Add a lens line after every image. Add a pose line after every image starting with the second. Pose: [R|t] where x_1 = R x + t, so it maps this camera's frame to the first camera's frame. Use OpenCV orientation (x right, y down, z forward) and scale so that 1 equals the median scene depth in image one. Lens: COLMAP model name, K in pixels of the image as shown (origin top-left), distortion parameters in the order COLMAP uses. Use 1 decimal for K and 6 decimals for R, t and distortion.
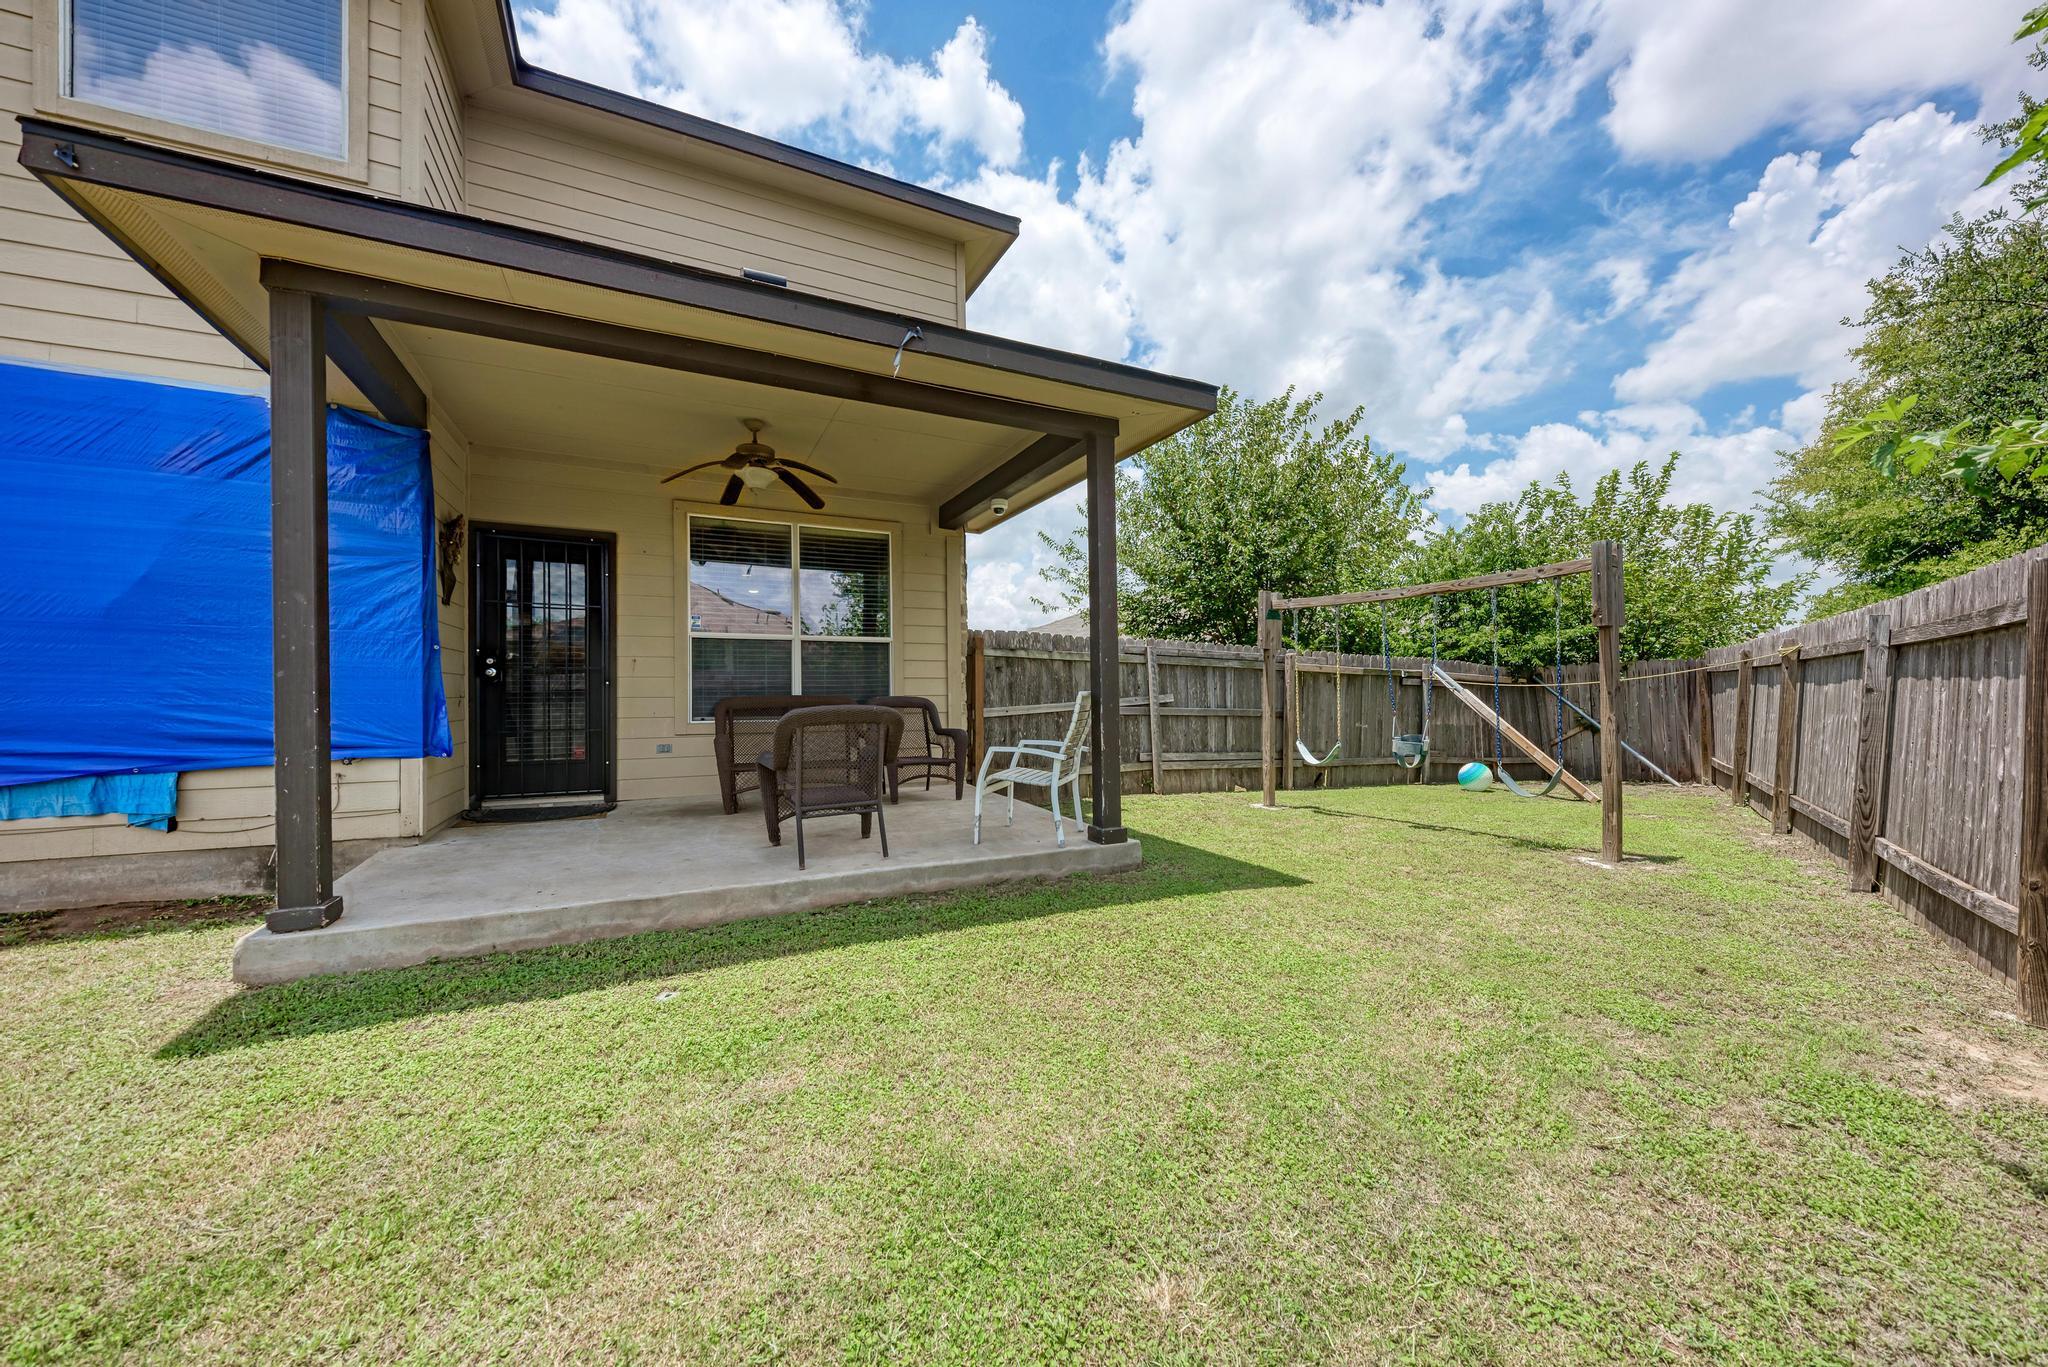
lens RADIAL K [[754.2, 0, 1018.1], [0, 754.2, 683.7], [0, 0, 1]] dist [0.000832, 0.000034]
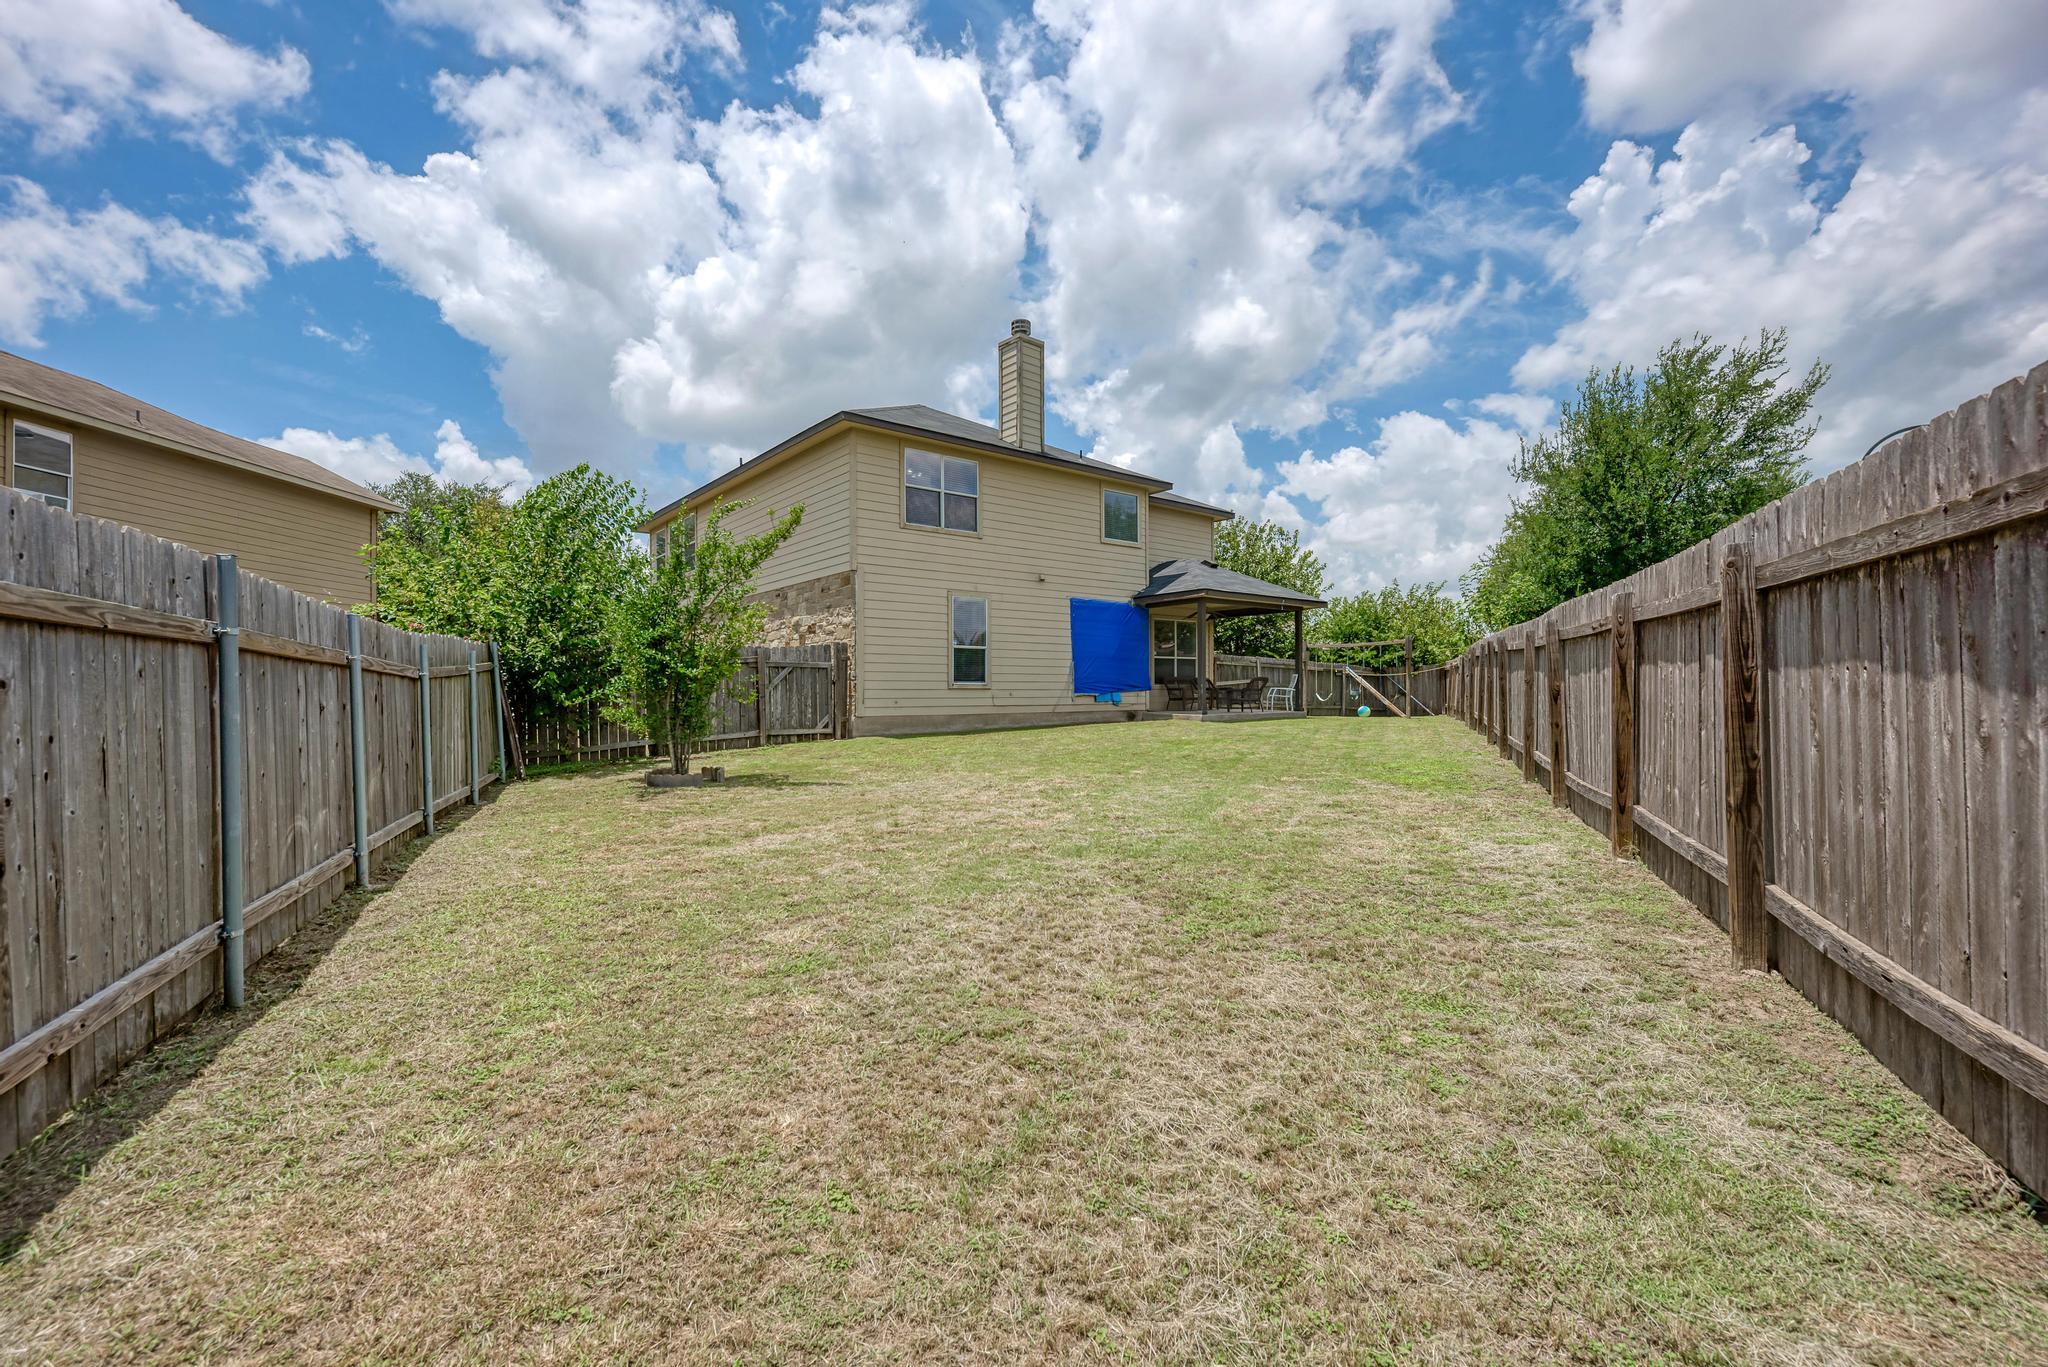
lens RADIAL K [[964.1, 0, 1027.0], [0, 964.1, 684.5], [0, 0, 1]] dist [-0.000330, 0.000009]
pose [[0.972948, -0.001467, 0.231019, -0.865090], [0.005119, 0.999871, -0.015212, 0.053207], [-0.230967, 0.015983, 0.972830, -1.320996]]
